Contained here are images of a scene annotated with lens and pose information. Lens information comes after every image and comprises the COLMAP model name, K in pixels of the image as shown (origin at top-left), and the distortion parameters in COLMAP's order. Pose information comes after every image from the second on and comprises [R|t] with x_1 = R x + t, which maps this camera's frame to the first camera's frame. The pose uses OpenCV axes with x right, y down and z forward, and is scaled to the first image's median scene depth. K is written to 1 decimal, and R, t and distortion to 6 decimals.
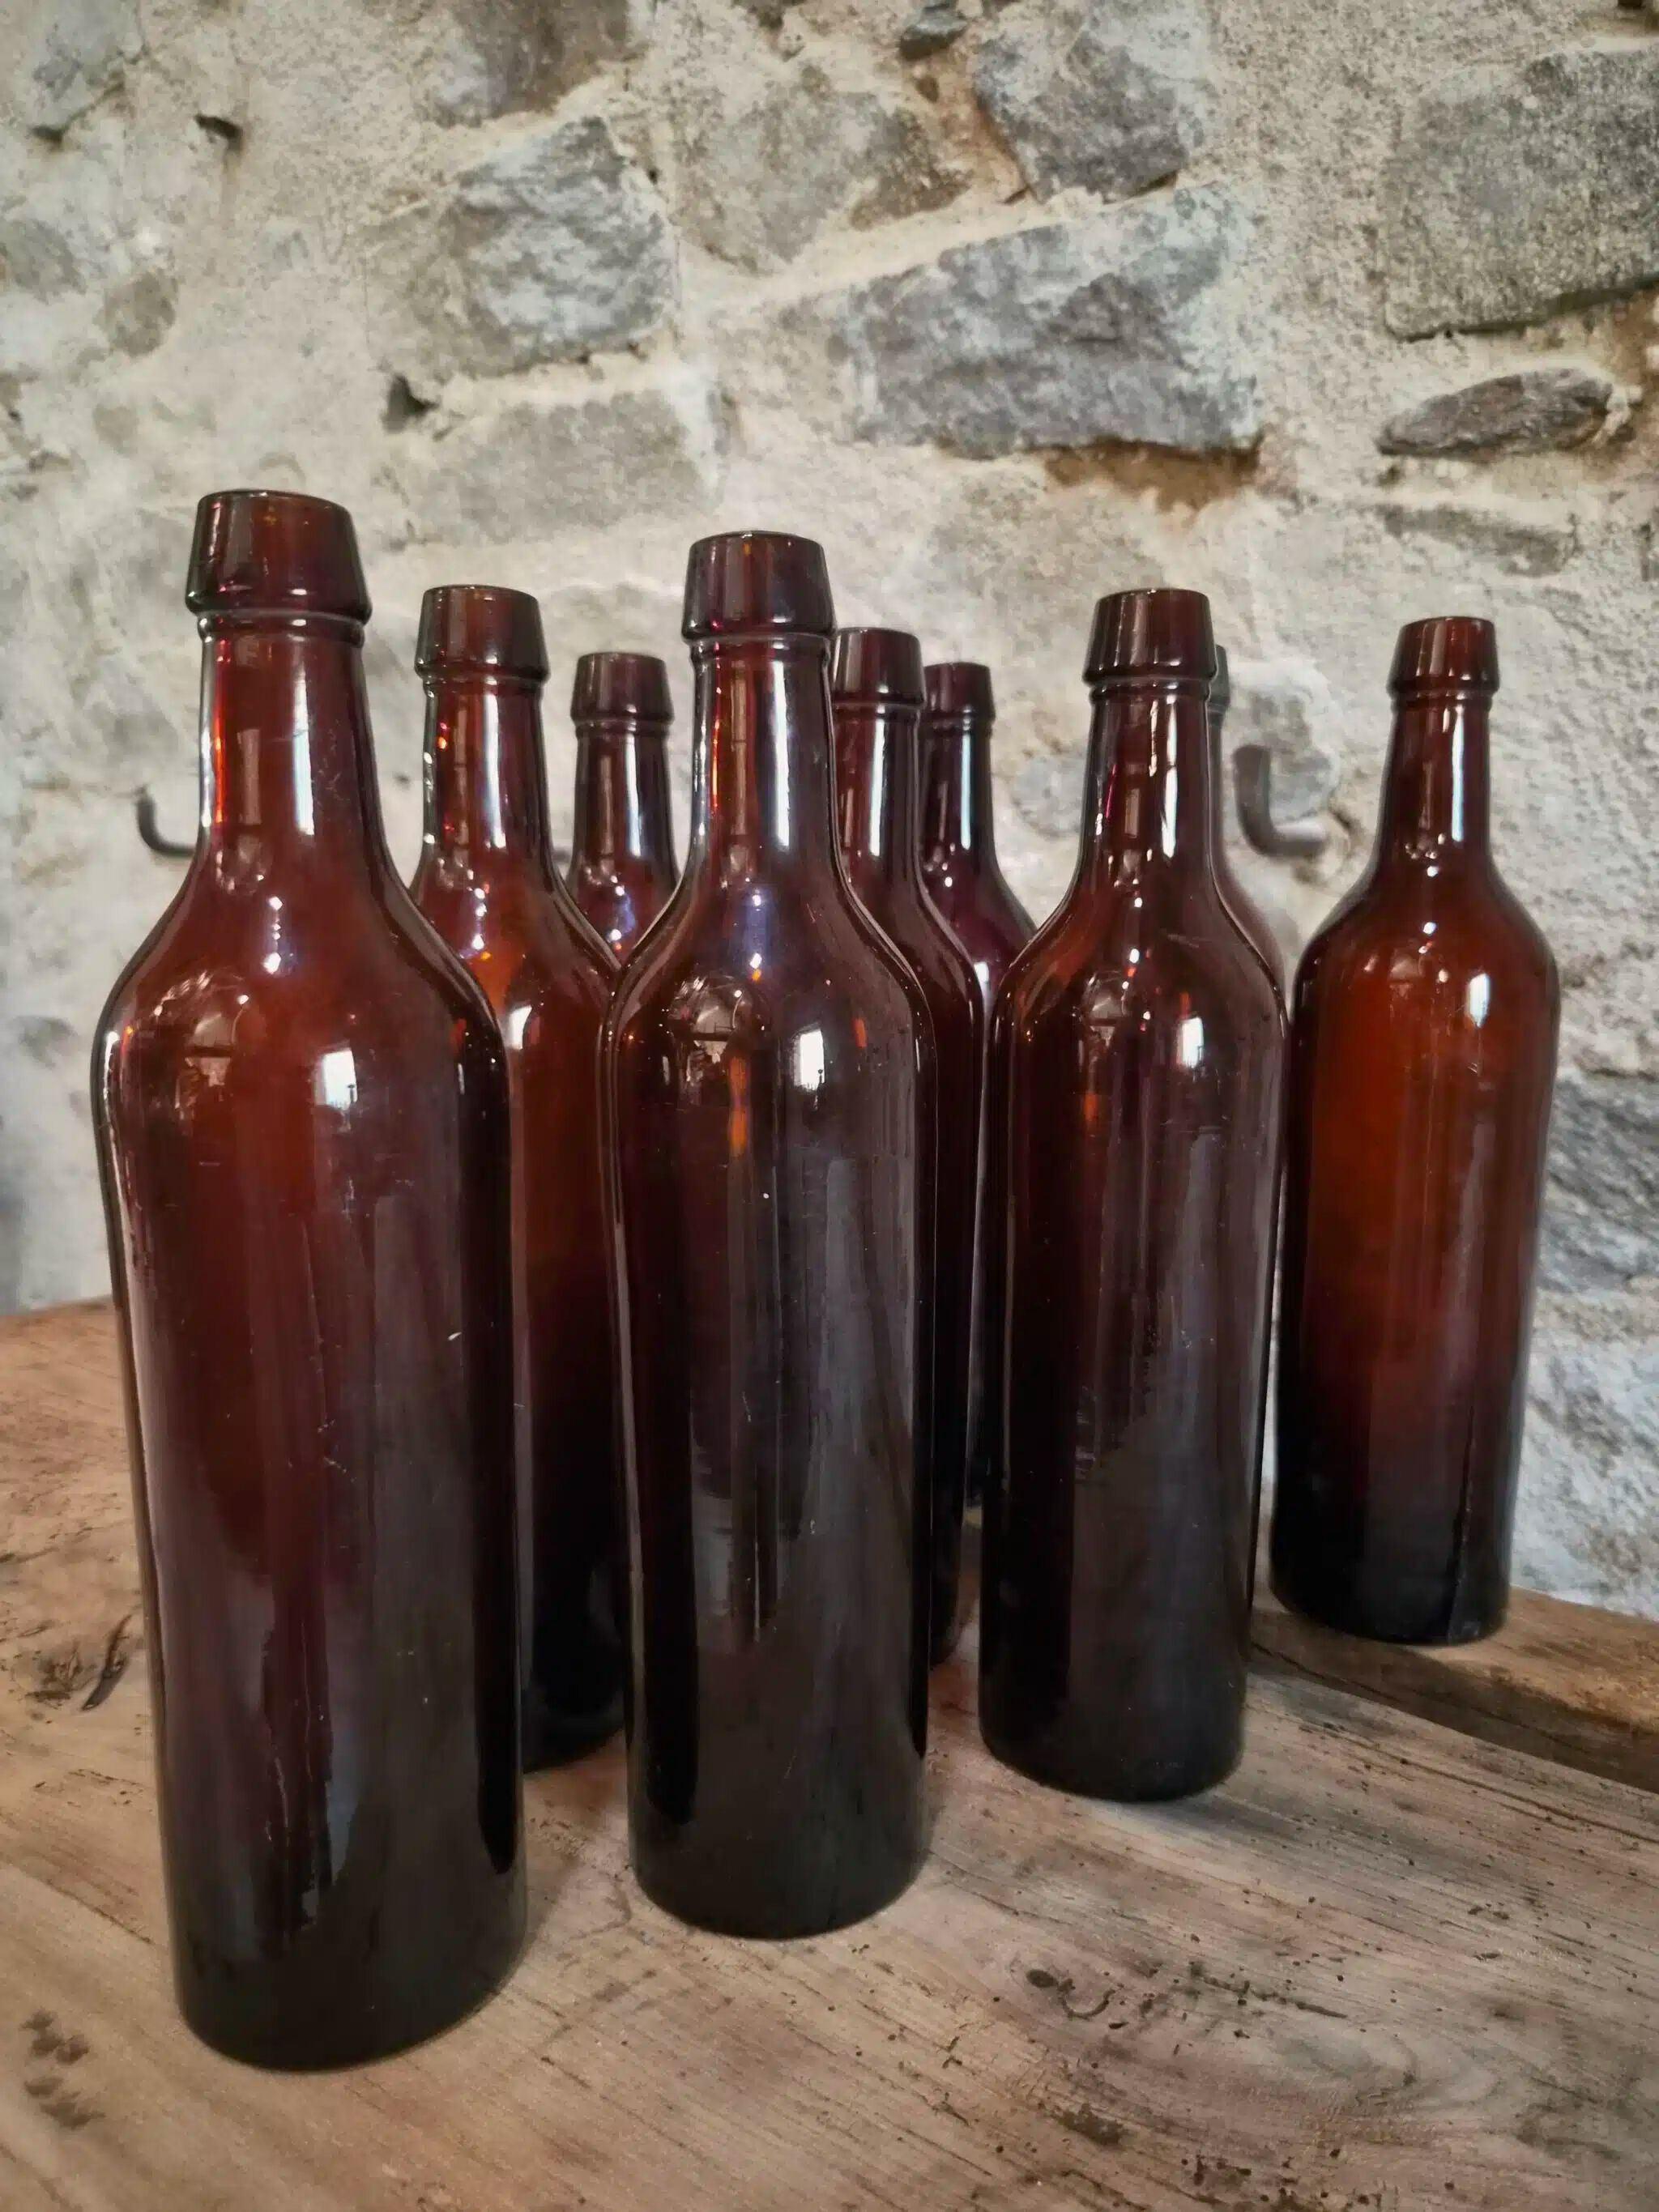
lens RADIAL K [[1512.6, 0, 862.8], [0, 1512.6, 1113.9], [0, 0, 1]] dist [0.036474, -0.033005]
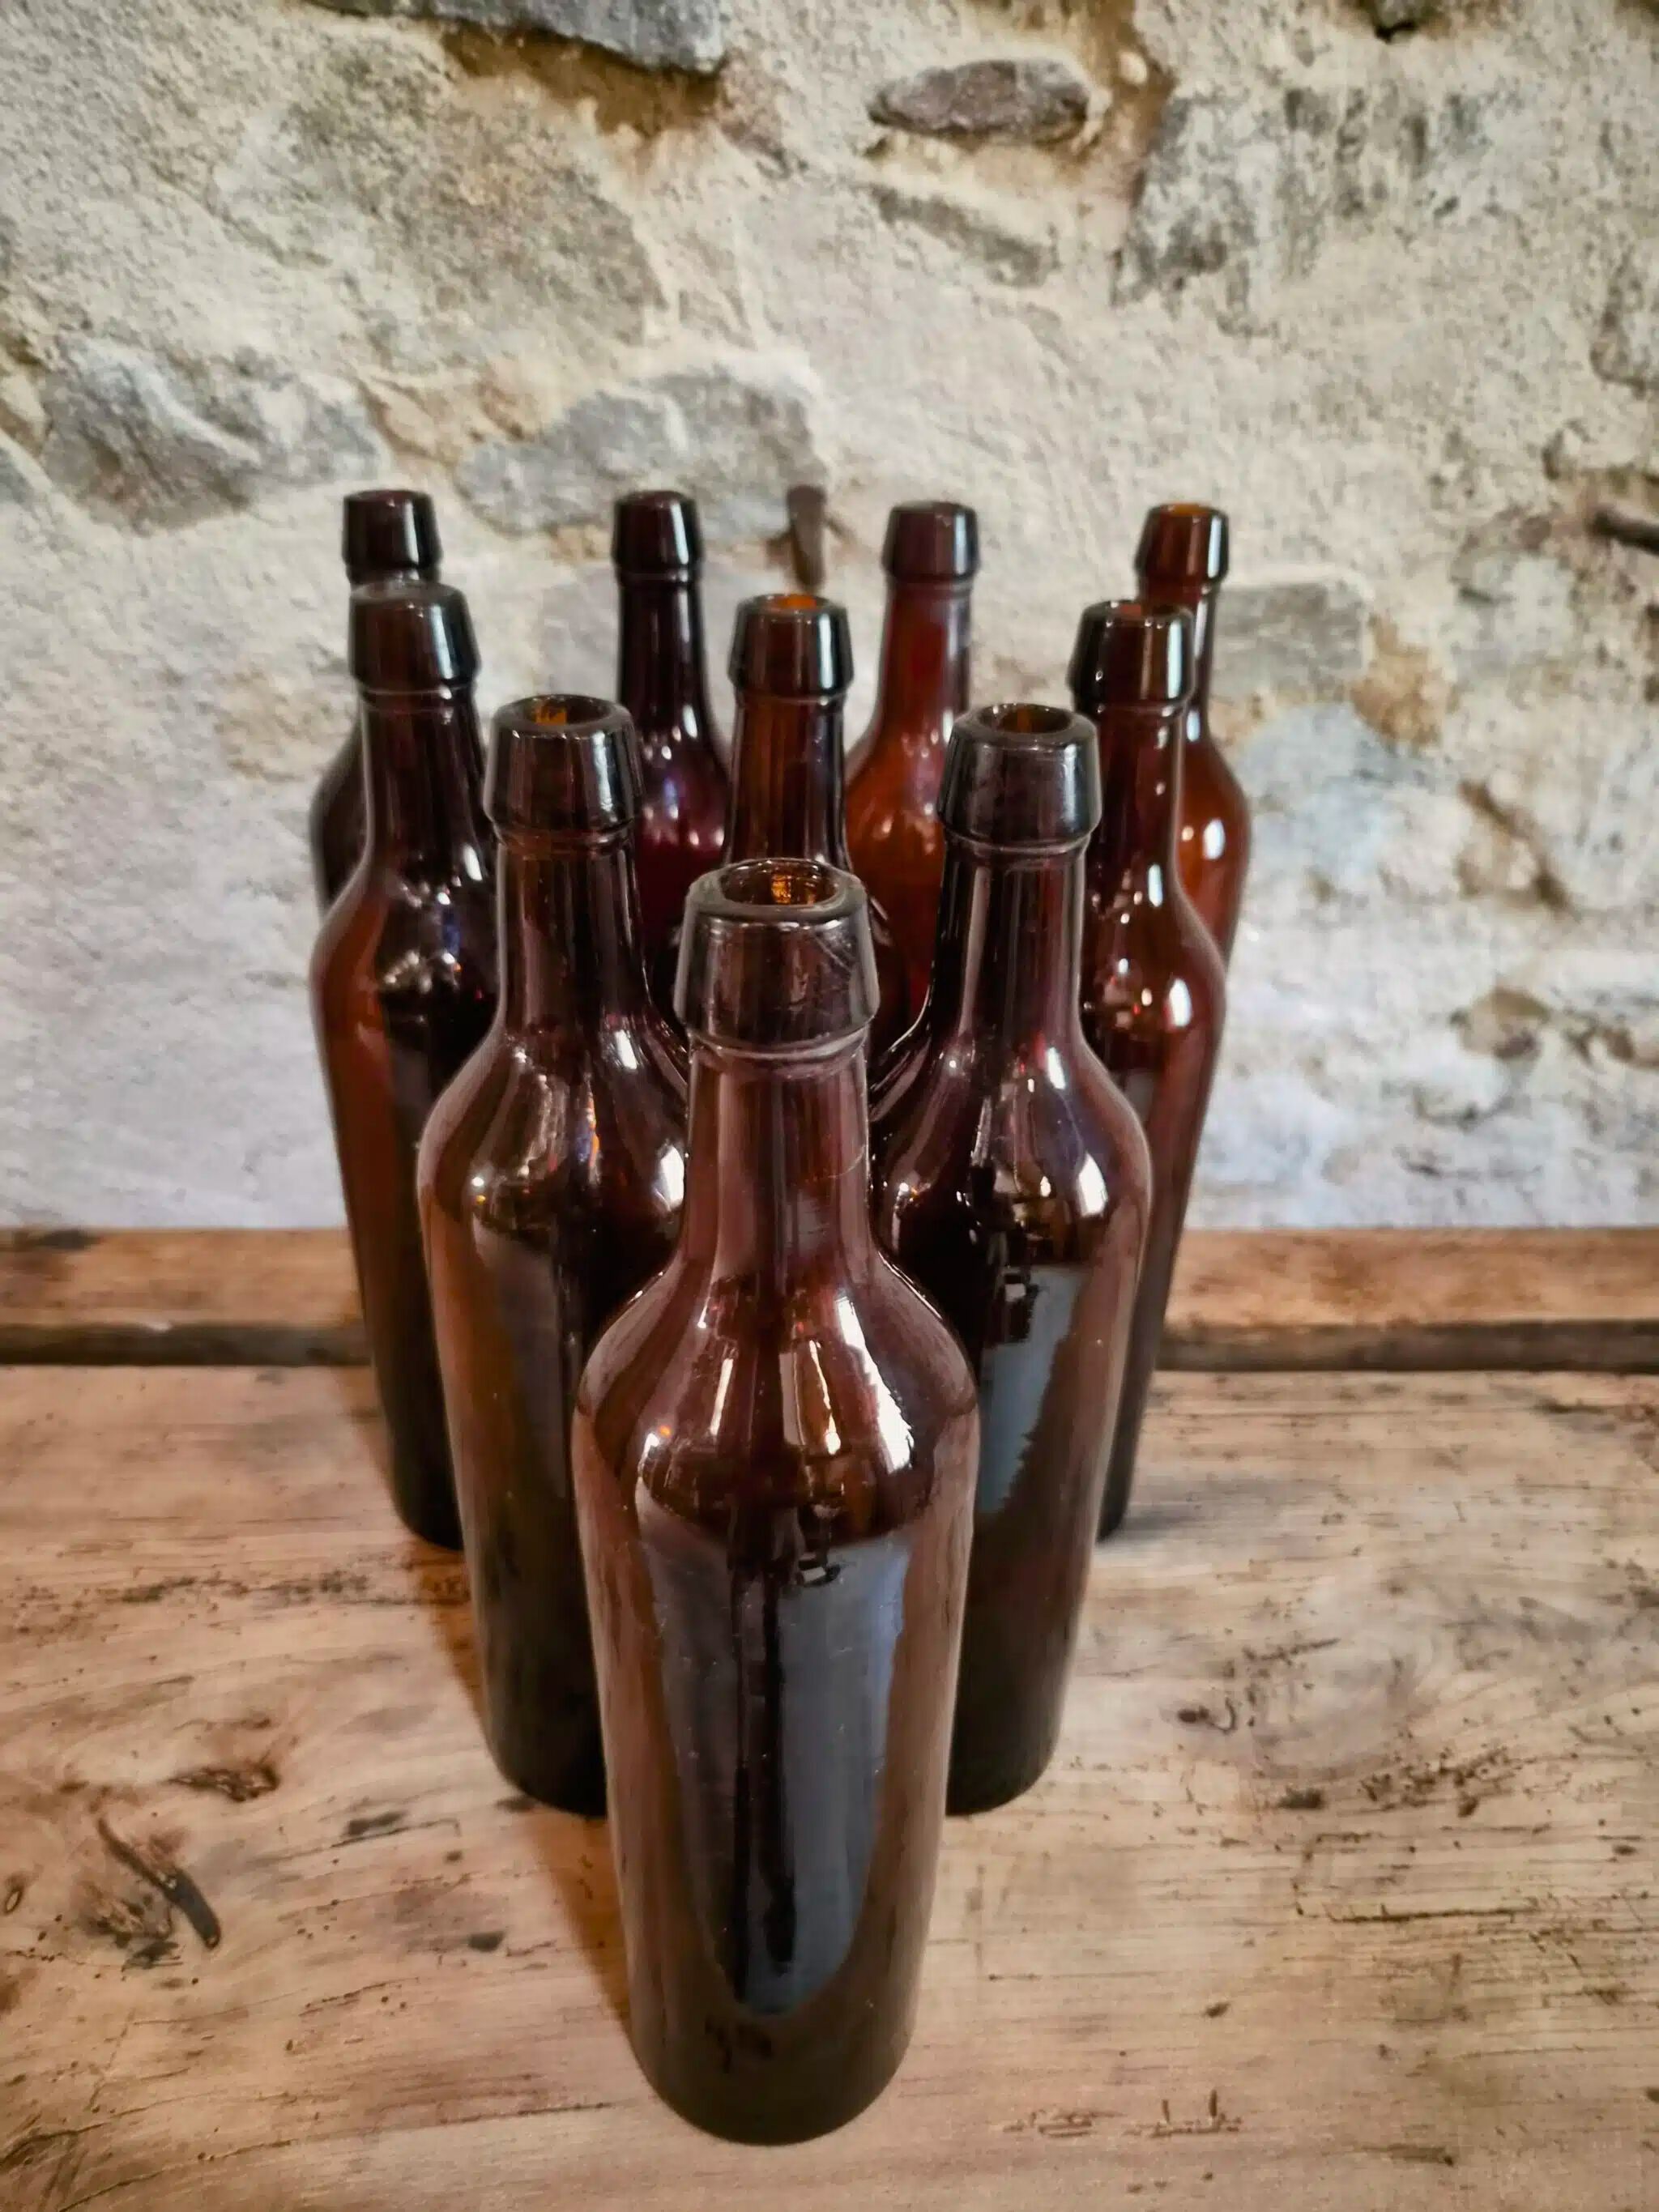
lens RADIAL K [[1511.3, 0, 828.2], [0, 1511.3, 1113.2], [0, 0, 1]] dist [0.037672, -0.039898]
pose [[0.789563, -0.301589, 0.534448, -0.335414], [0.068976, 0.909001, 0.411047, -0.249849], [-0.609781, -0.287683, 0.738516, 0.146832]]
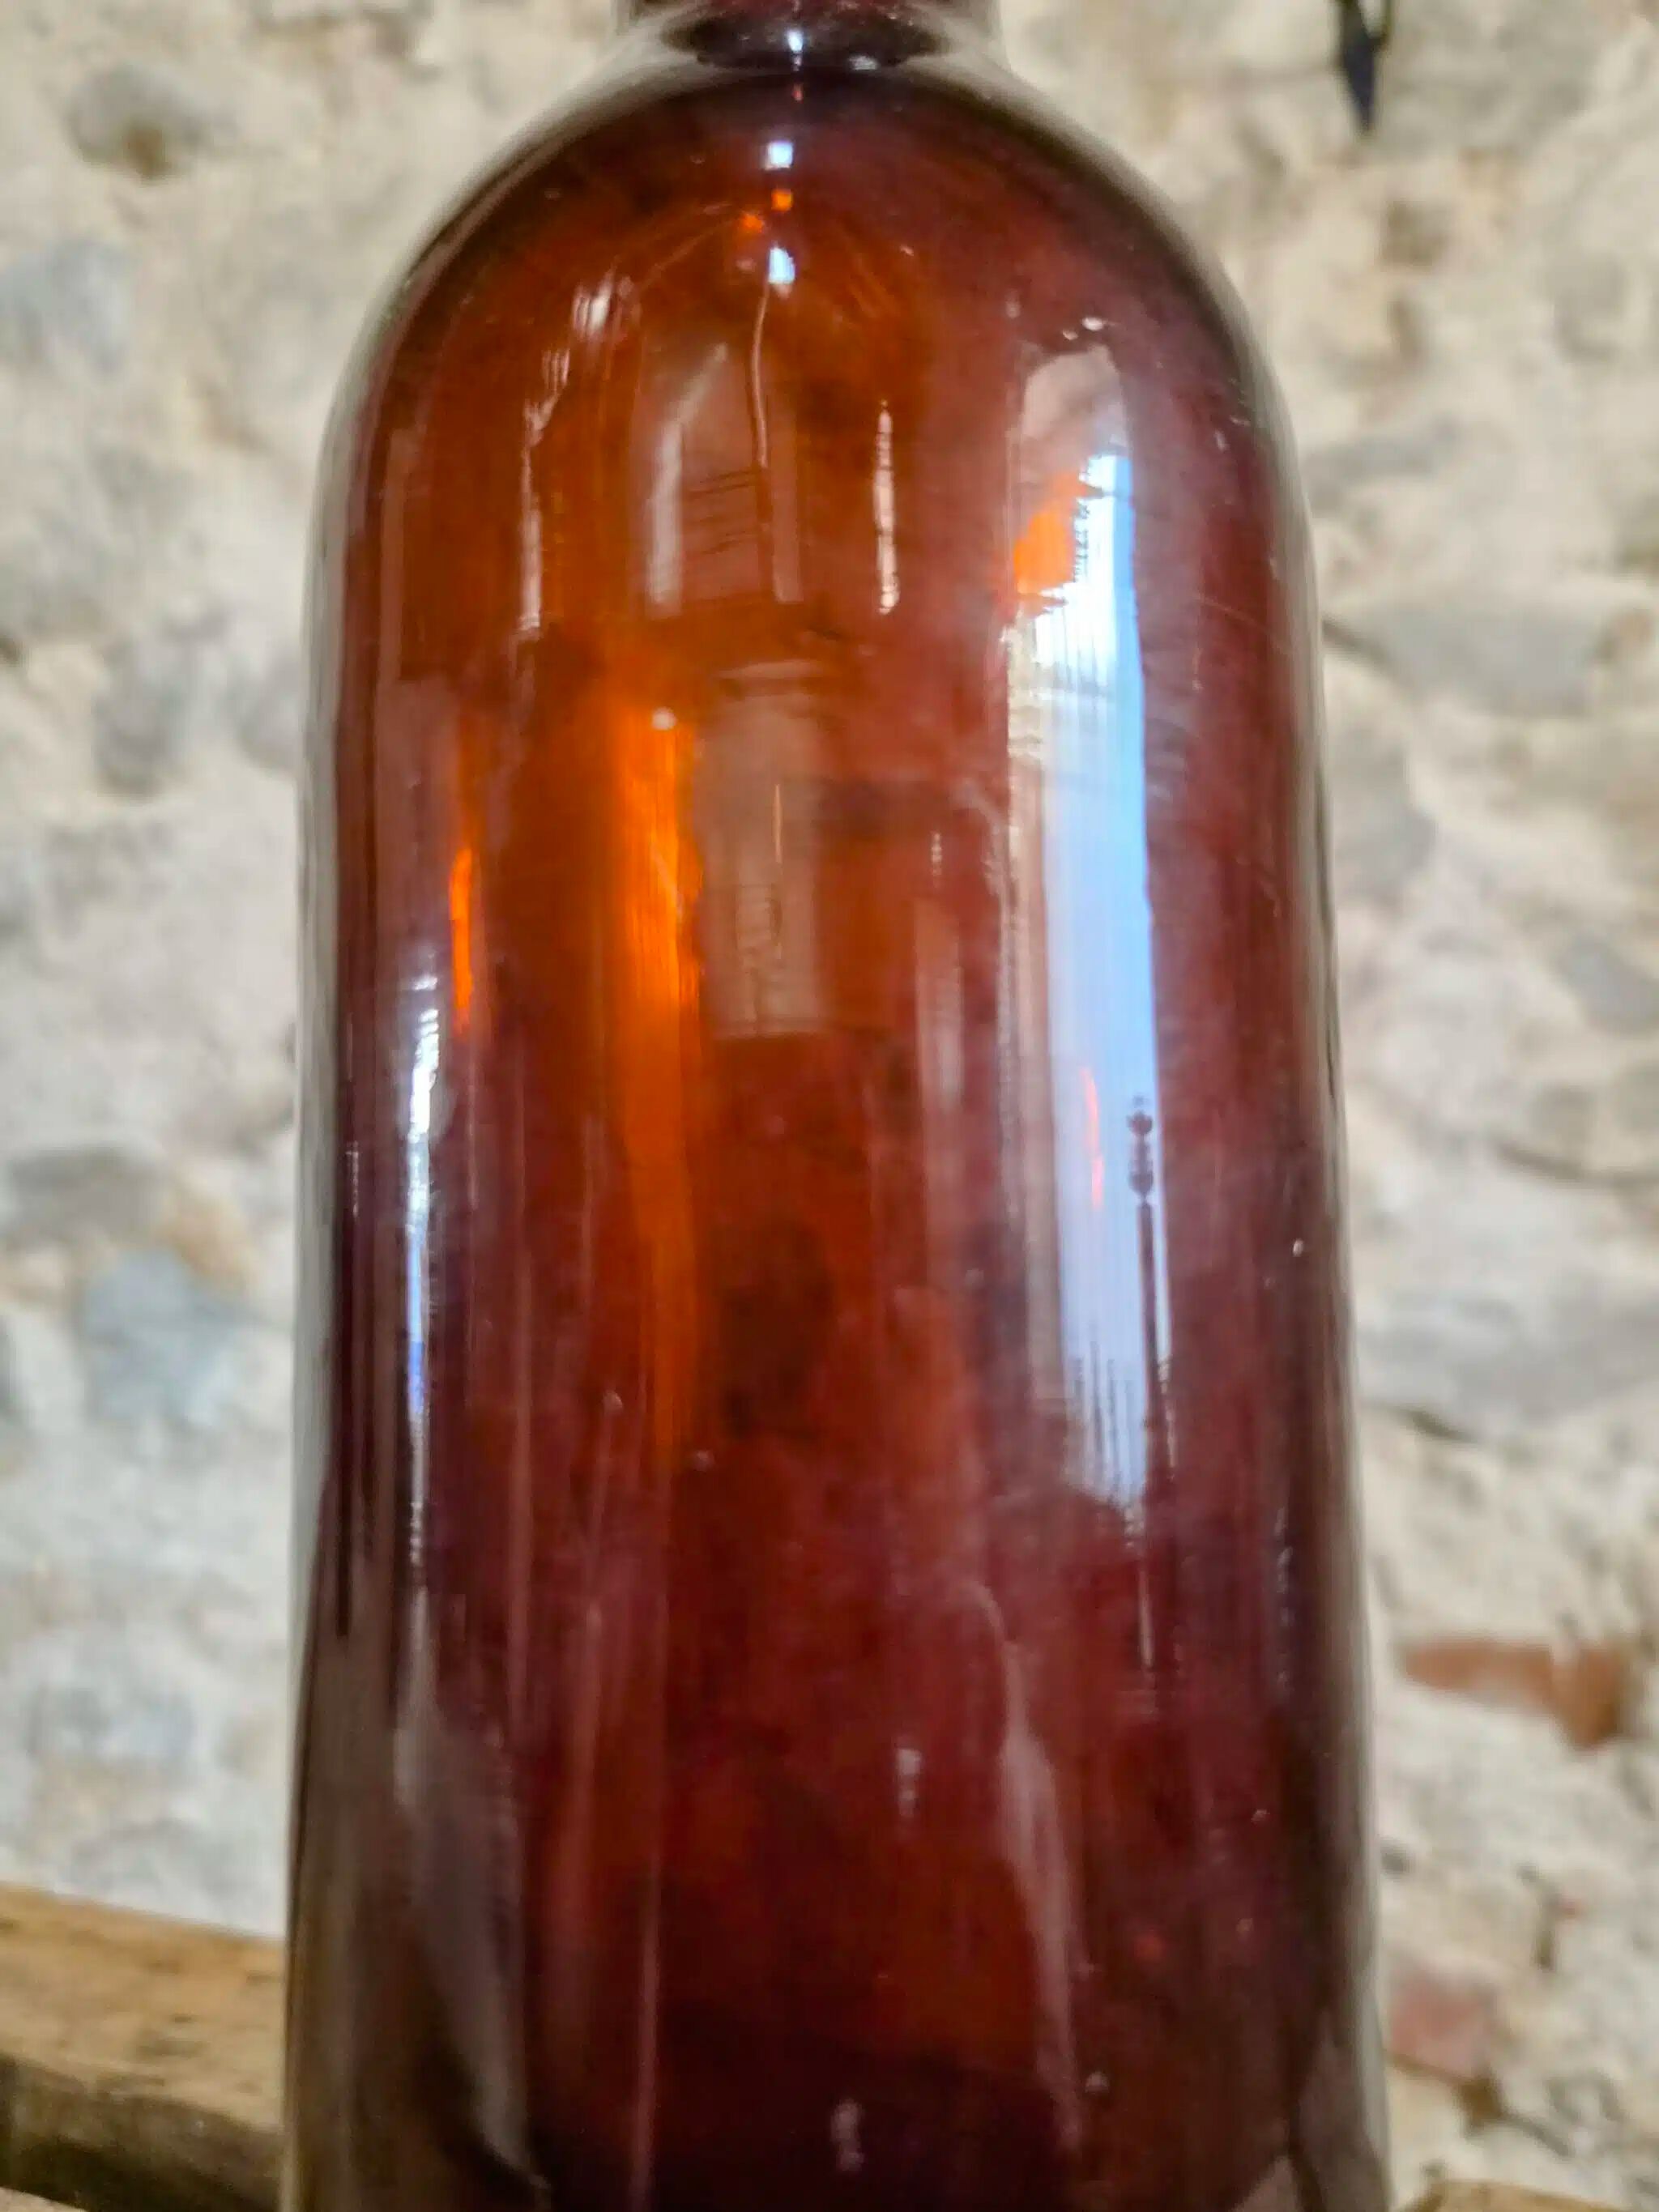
lens RADIAL K [[1533.8, 0, 834.0], [0, 1533.8, 1105.4], [0, 0, 1]] dist [0.038915, -0.035935]
pose [[0.908982, 0.049129, 0.413931, 0.578484], [0.064226, 0.964665, -0.255533, 0.200951], [-0.411858, 0.258860, 0.873707, -0.566975]]
